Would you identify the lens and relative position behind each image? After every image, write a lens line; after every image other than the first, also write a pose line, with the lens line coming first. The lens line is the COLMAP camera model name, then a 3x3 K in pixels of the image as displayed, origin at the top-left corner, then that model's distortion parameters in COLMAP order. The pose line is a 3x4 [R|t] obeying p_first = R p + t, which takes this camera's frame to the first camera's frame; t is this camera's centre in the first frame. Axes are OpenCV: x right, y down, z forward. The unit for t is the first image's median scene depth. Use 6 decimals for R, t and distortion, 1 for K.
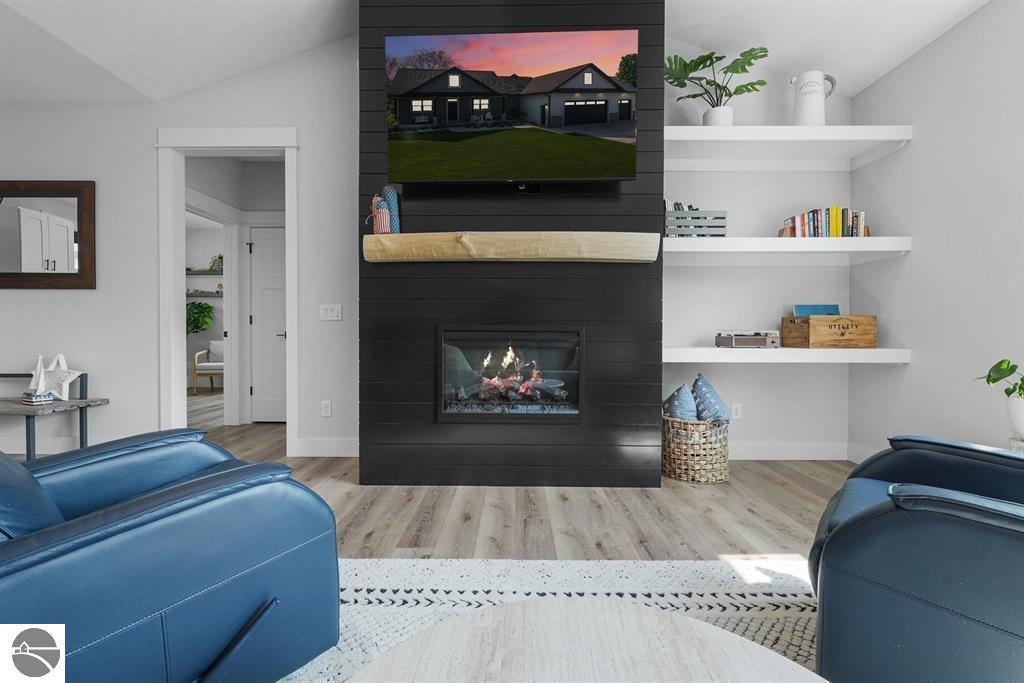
lens RADIAL K [[432.7, 0, 512.8], [0, 432.7, 329.8], [0, 0, 1]] dist [0.000594, 0.000364]
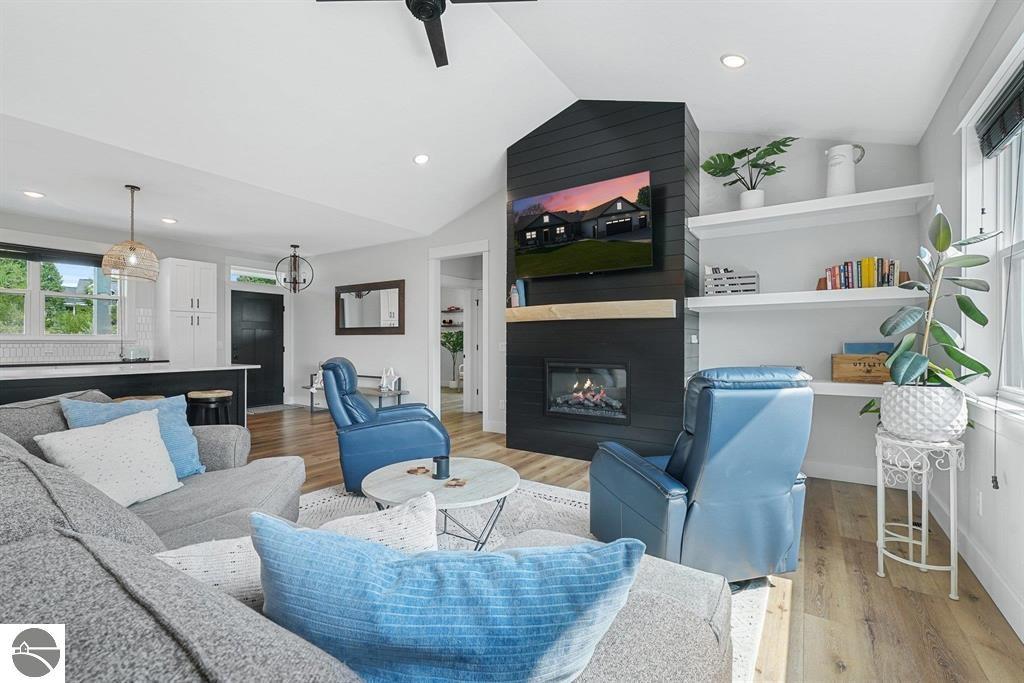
lens RADIAL K [[432.7, 0, 516.3], [0, 432.7, 330.6], [0, 0, 1]] dist [0.000594, 0.000364]
pose [[0.849333, -0.015592, -0.527628, 0.602011], [0.002624, 0.999676, -0.025318, -0.073126], [0.527852, 0.020119, 0.849098, -0.476454]]
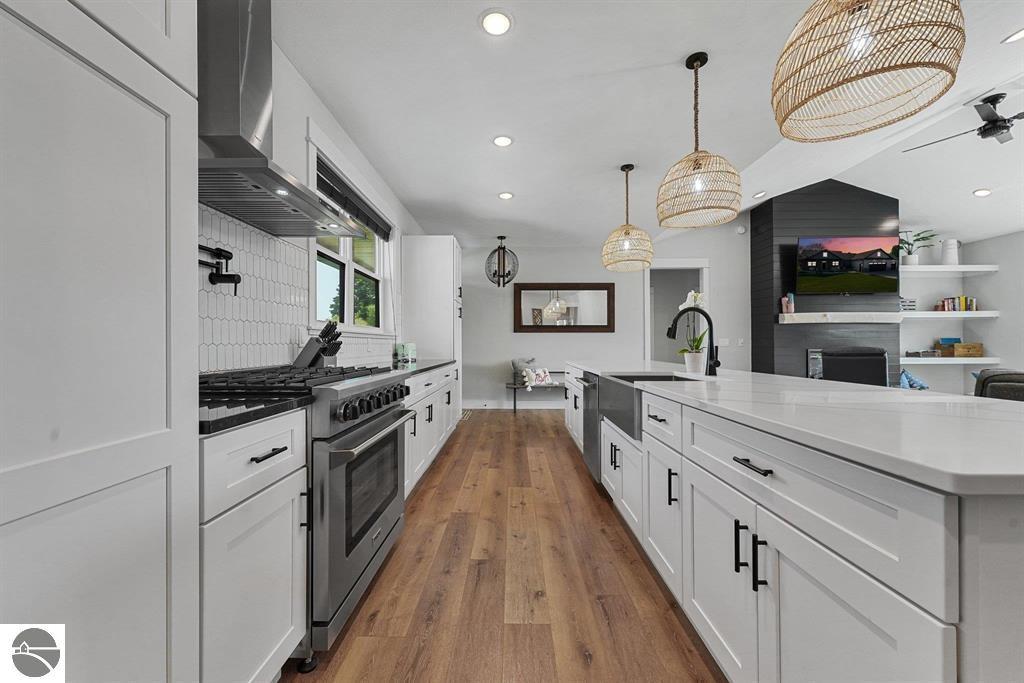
lens RADIAL K [[411.0, 0, 524.4], [0, 411.0, 341.4], [0, 0, 1]] dist [0.010473, 0.000319]
pose [[0.999917, -0.004717, 0.011998, -1.760533], [0.004889, 0.999885, -0.014330, -0.024740], [-0.011929, 0.014388, 0.999825, -1.293990]]
